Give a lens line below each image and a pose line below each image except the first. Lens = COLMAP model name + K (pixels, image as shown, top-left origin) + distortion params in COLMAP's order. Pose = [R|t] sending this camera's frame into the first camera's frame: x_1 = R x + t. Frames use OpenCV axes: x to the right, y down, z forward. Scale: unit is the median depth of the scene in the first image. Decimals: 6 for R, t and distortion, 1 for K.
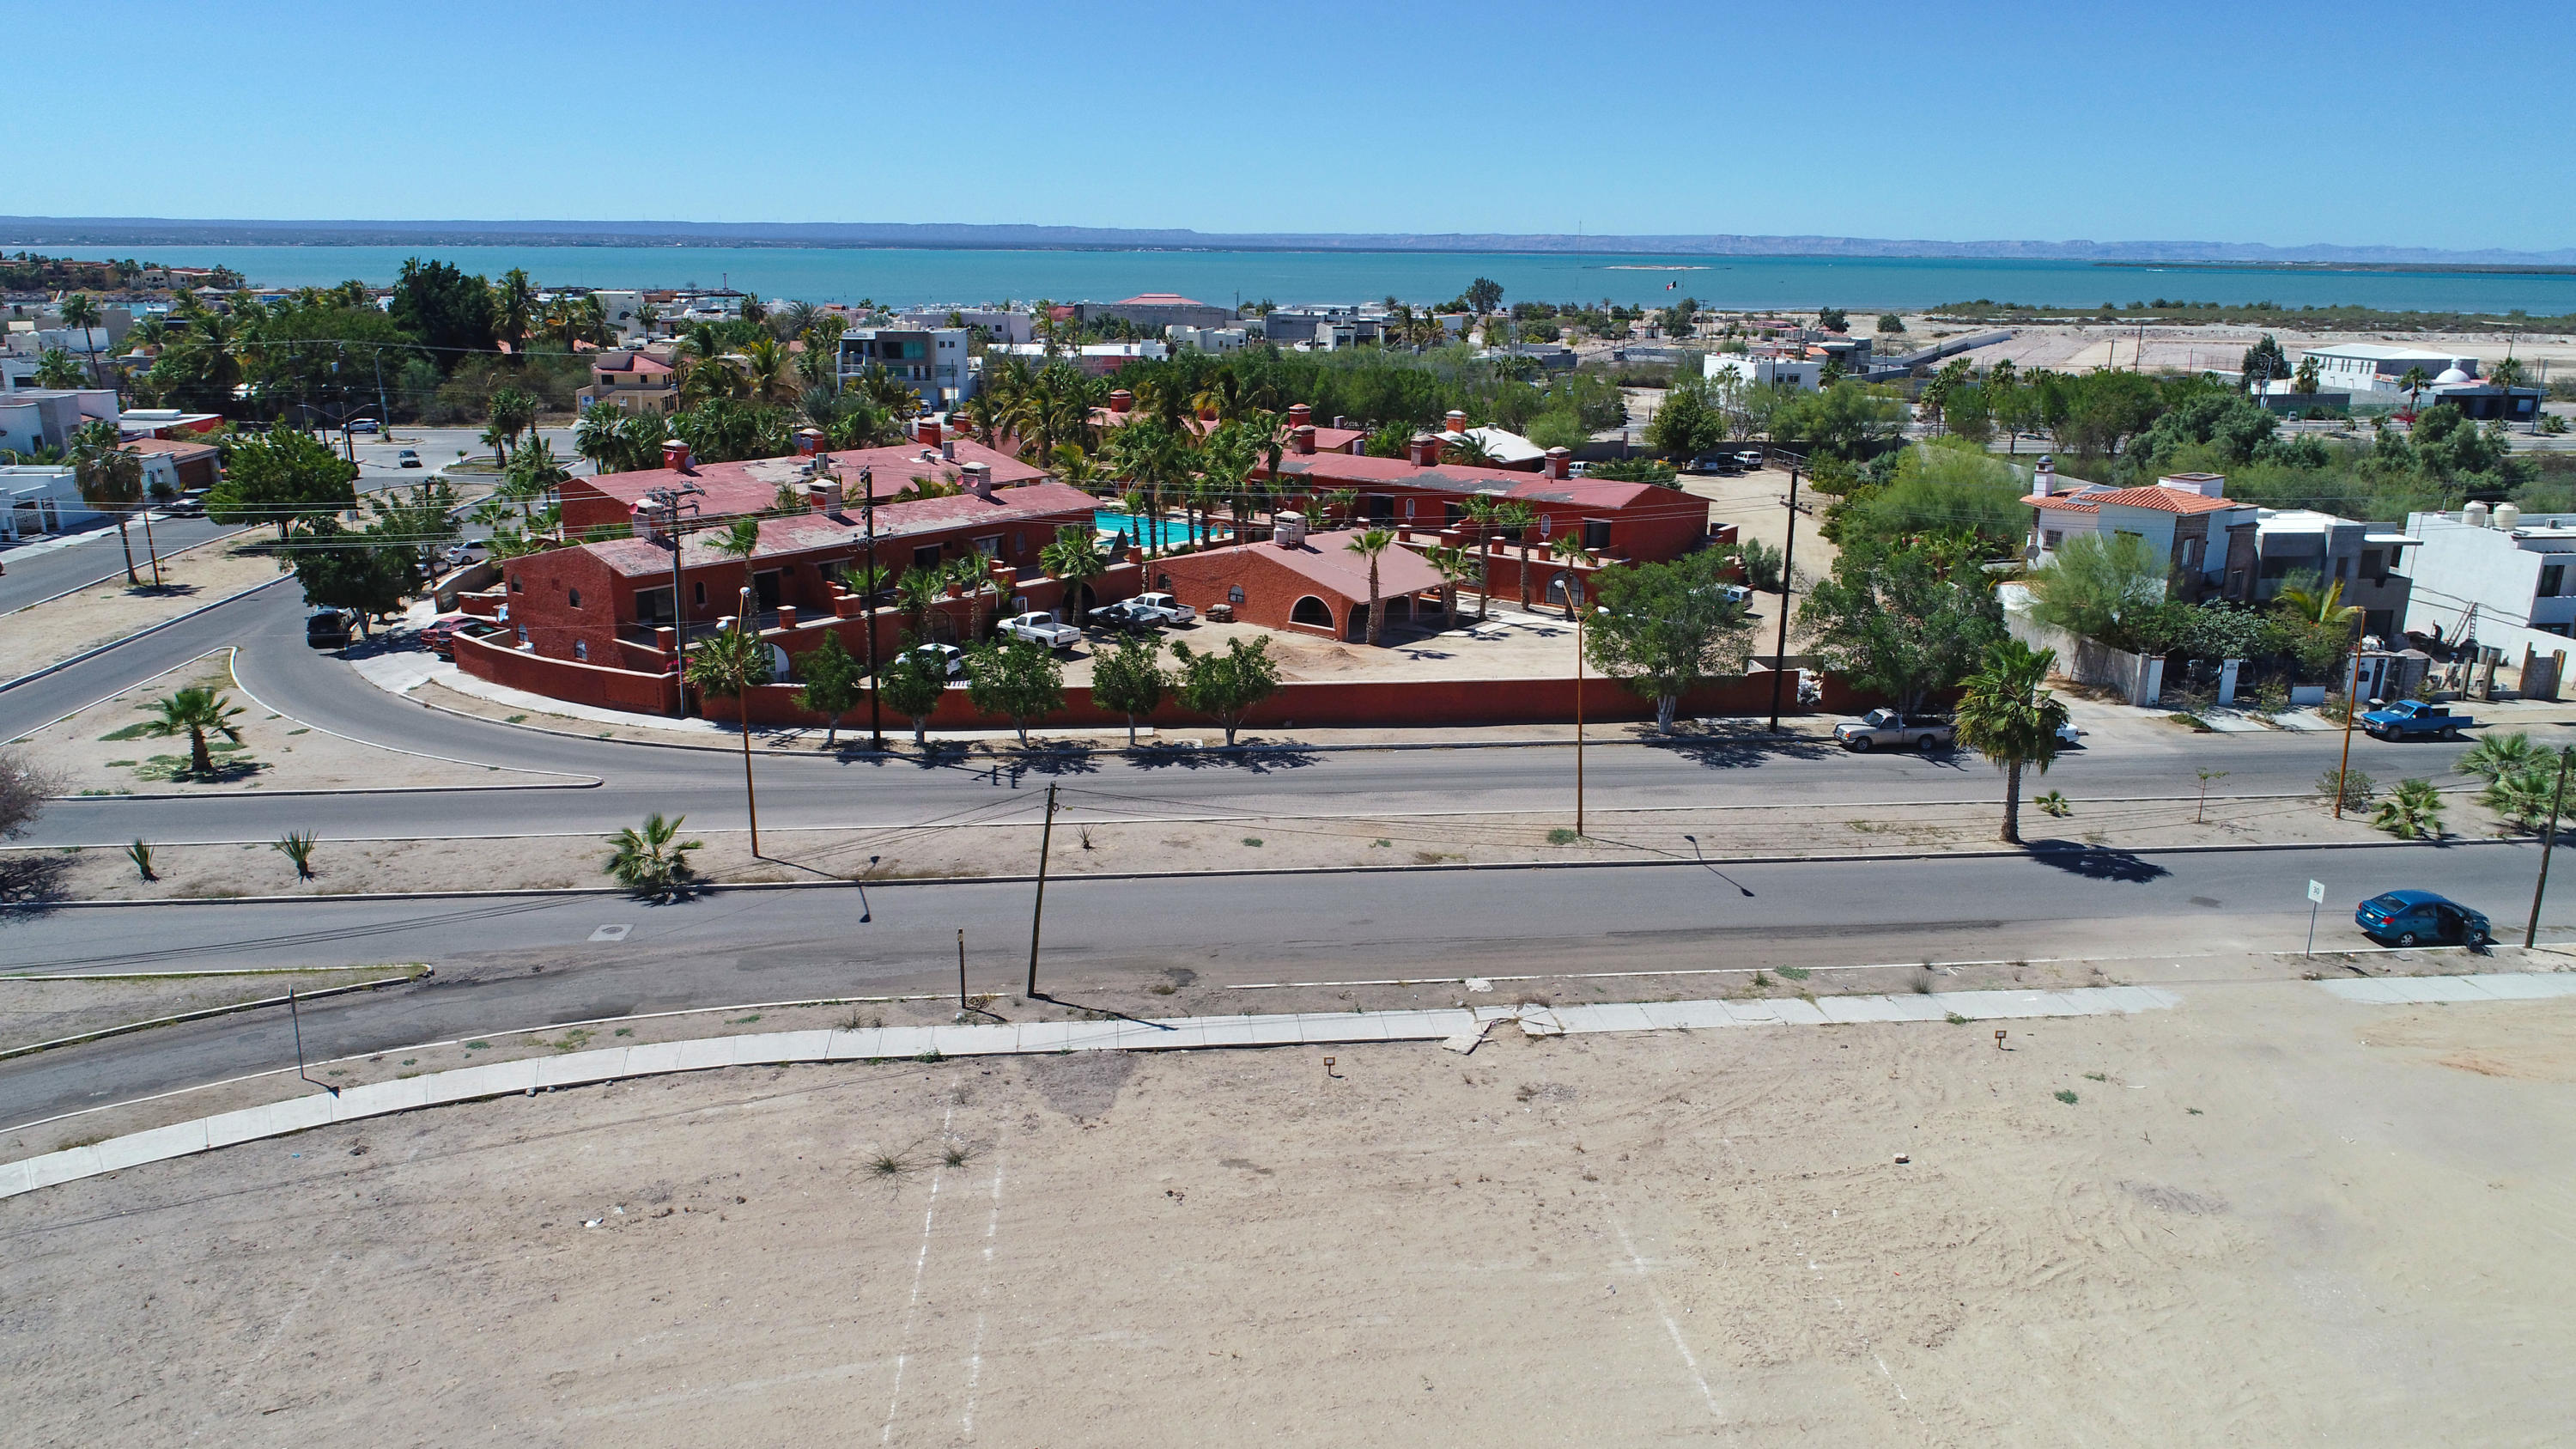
lens RADIAL K [[1734.7, 0, 1288.6], [0, 1734.7, 716.2], [0, 0, 1]] dist [0.001965, -0.001555]
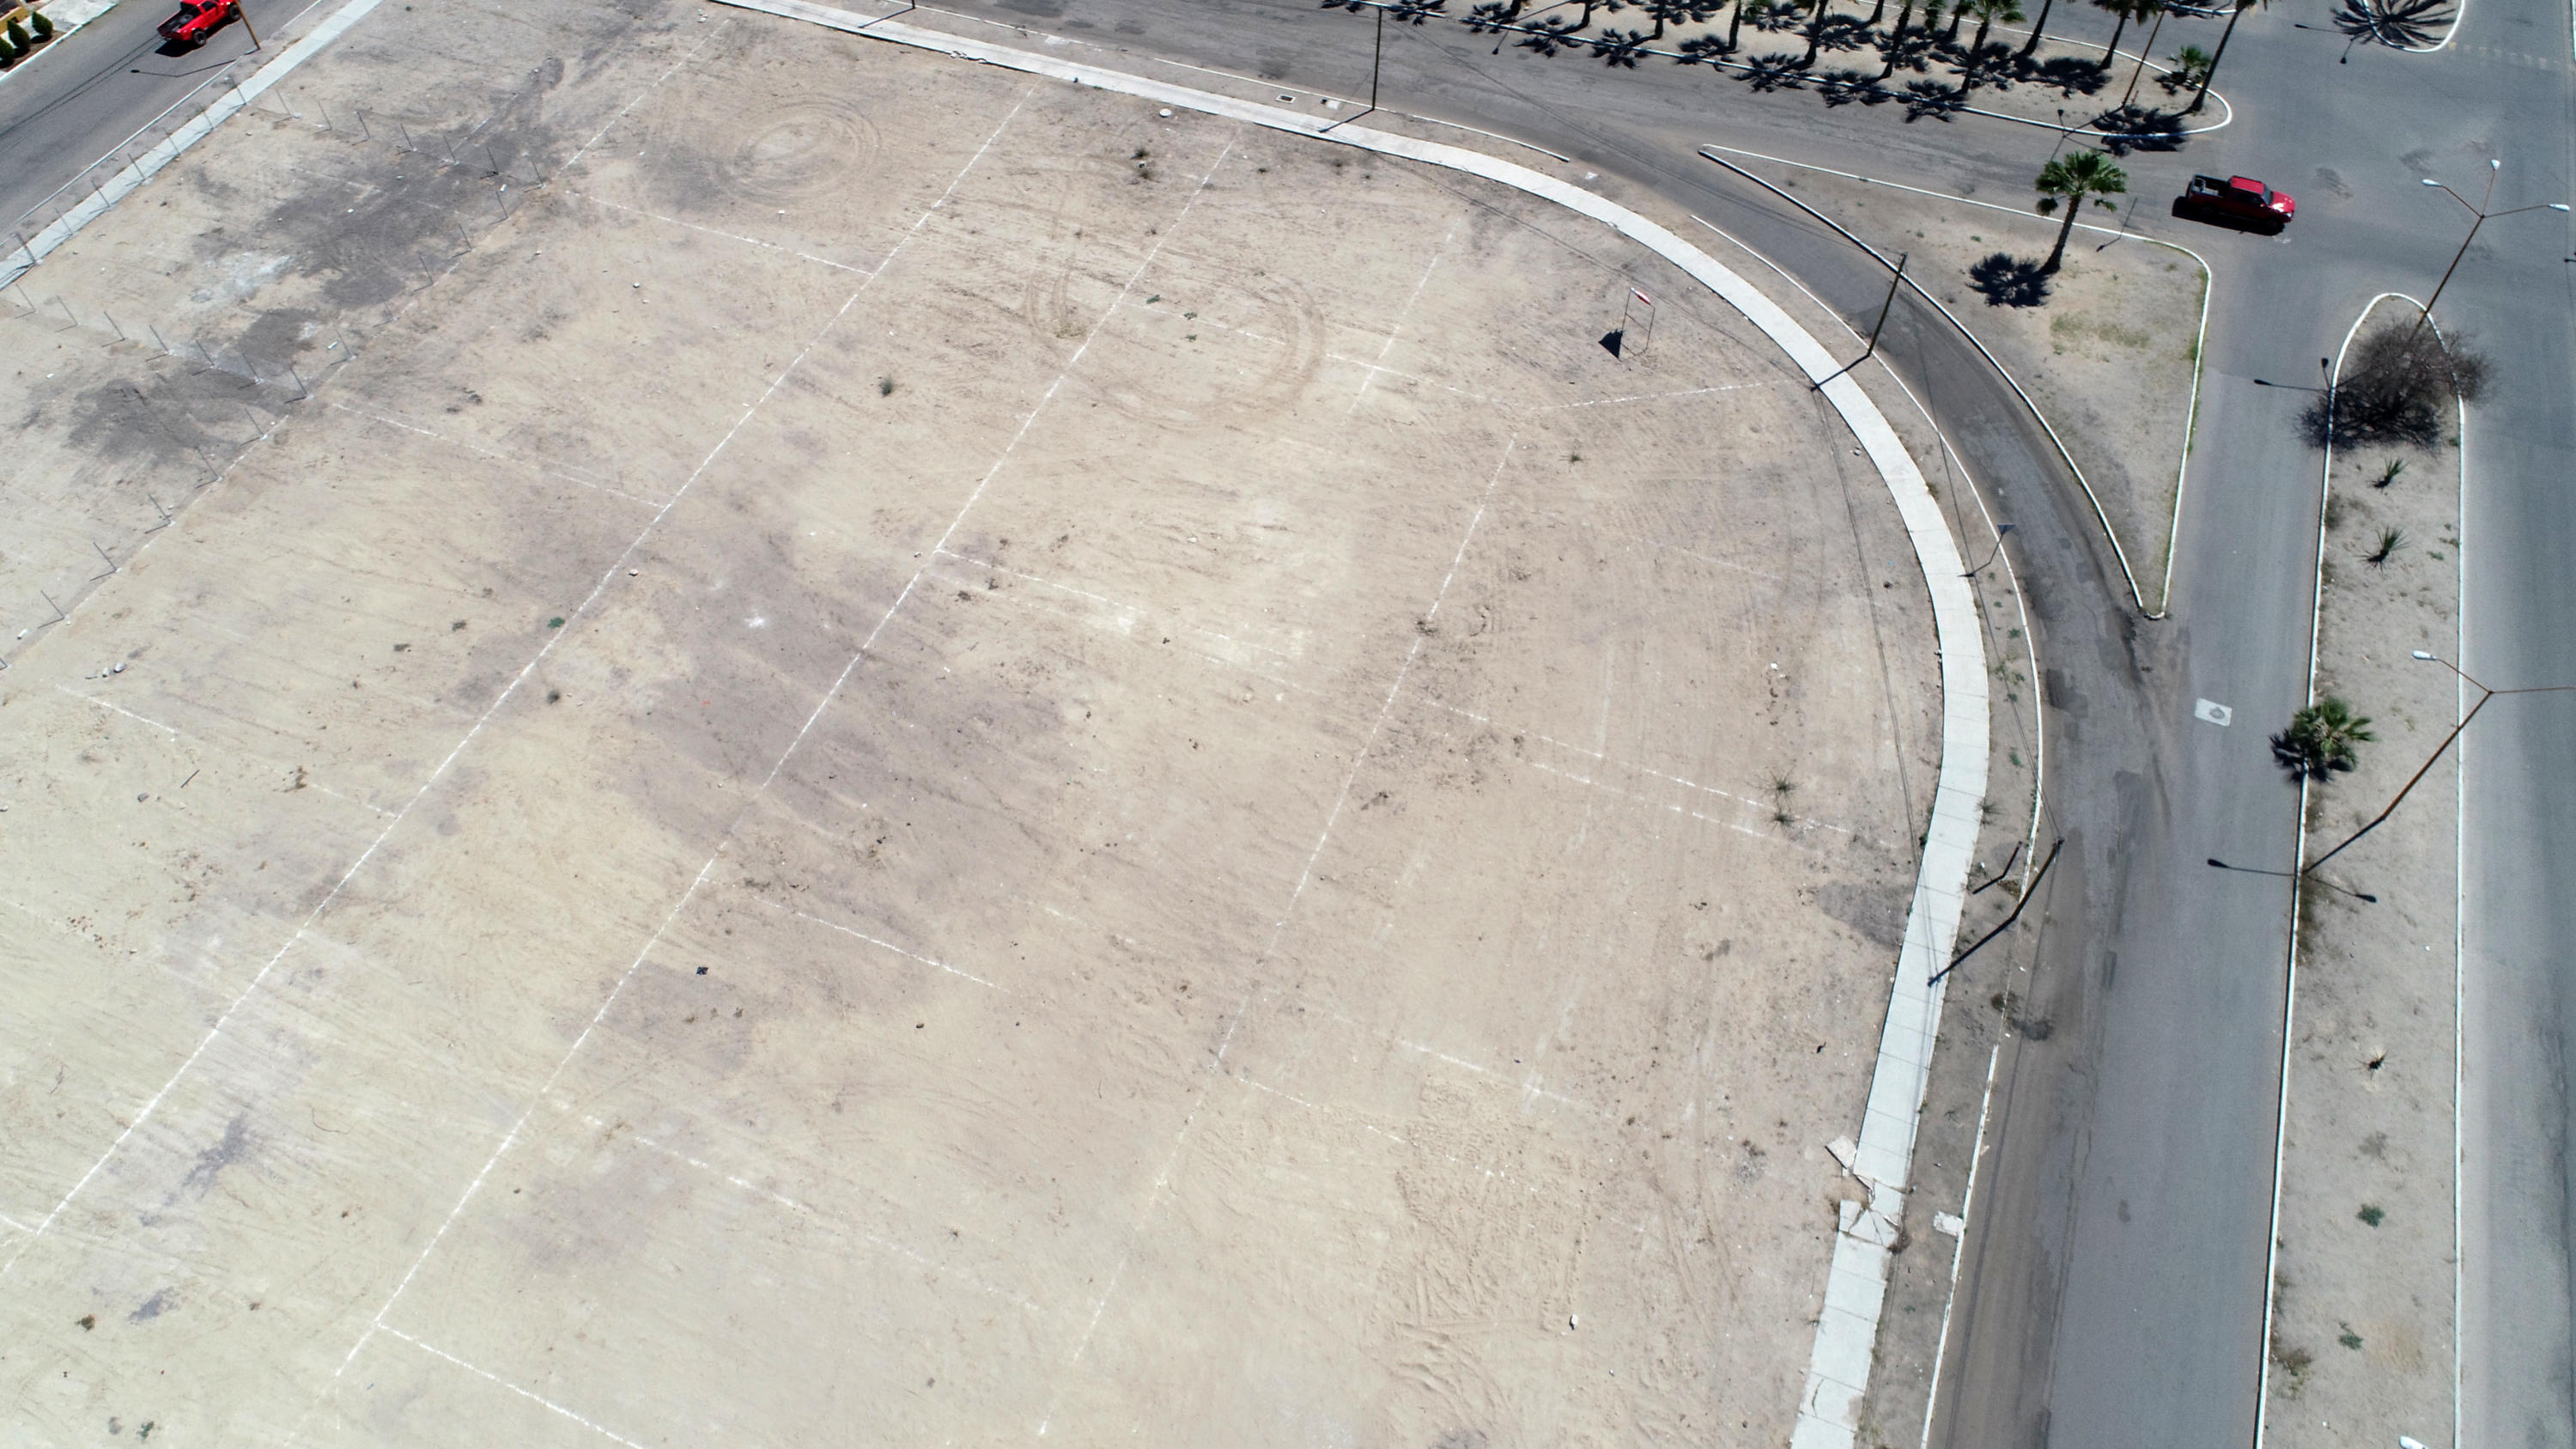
lens RADIAL K [[1734.7, 0, 1304.8], [0, 1734.7, 679.7], [0, 0, 1]] dist [0.001965, -0.001555]
pose [[-0.461995, 0.689803, -0.557434, 0.722164], [-0.236414, 0.510003, 0.827046, -0.911892], [0.854792, 0.513877, -0.072540, 0.542609]]
